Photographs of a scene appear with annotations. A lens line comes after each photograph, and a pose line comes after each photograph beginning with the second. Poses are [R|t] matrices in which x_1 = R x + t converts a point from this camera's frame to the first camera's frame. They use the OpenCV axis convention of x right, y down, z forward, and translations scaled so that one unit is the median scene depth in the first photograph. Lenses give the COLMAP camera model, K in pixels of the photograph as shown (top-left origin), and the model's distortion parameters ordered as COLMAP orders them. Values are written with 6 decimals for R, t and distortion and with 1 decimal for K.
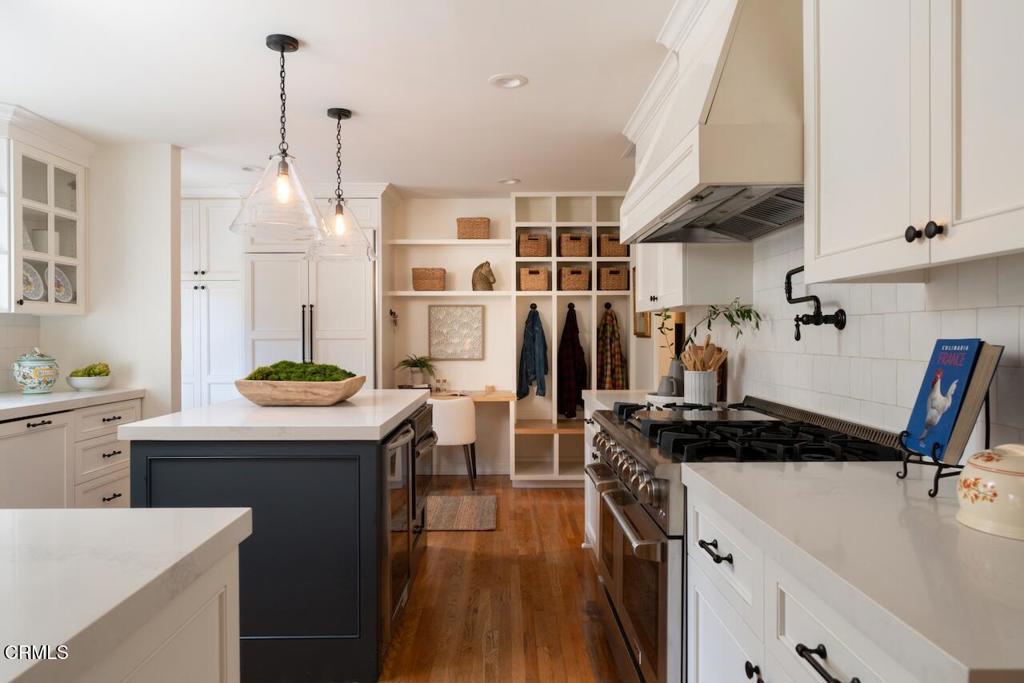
lens RADIAL K [[682.3, 0, 512.0], [0, 682.3, 341.5], [0, 0, 1]] dist [0.001513, 0.000447]
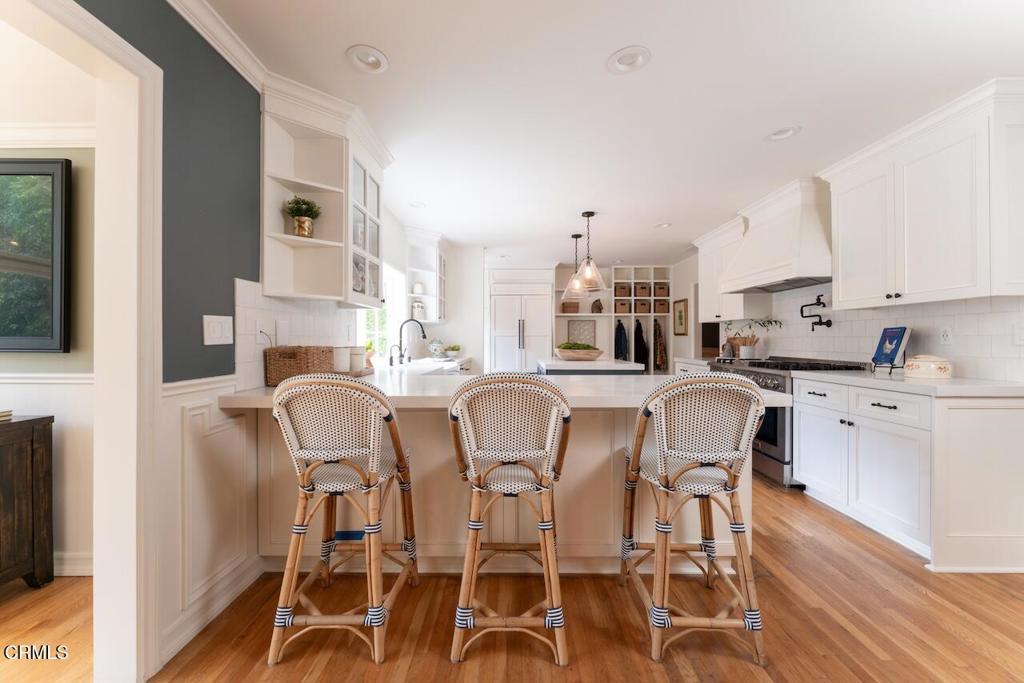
lens RADIAL K [[410.3, 0, 512.0], [0, 410.3, 341.5], [0, 0, 1]] dist [-0.000768, -0.000089]
pose [[0.999907, 0.002096, -0.013470, -0.285731], [-0.002185, 0.999976, -0.006547, 0.020004], [0.013456, 0.006576, 0.999888, -0.243777]]
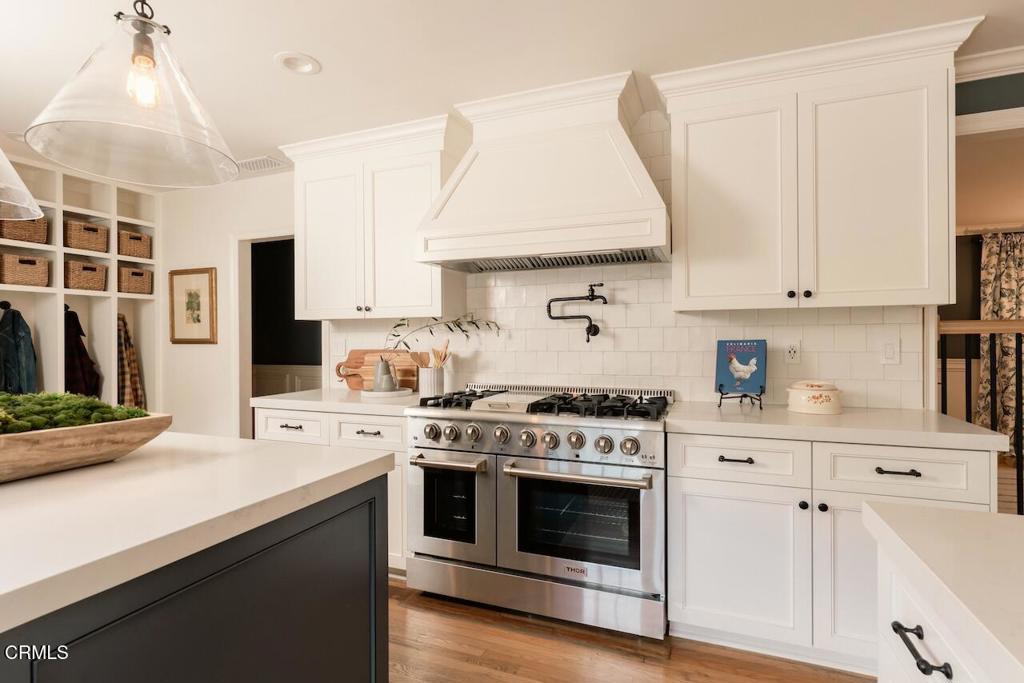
lens RADIAL K [[505.7, 0, 512.0], [0, 505.7, 341.5], [0, 0, 1]] dist [0.000963, -0.000080]
pose [[0.377926, -0.006242, 0.925815, -0.294025], [0.014462, 0.999895, 0.000838, -0.002844], [-0.925723, 0.013072, 0.377976, 0.269779]]
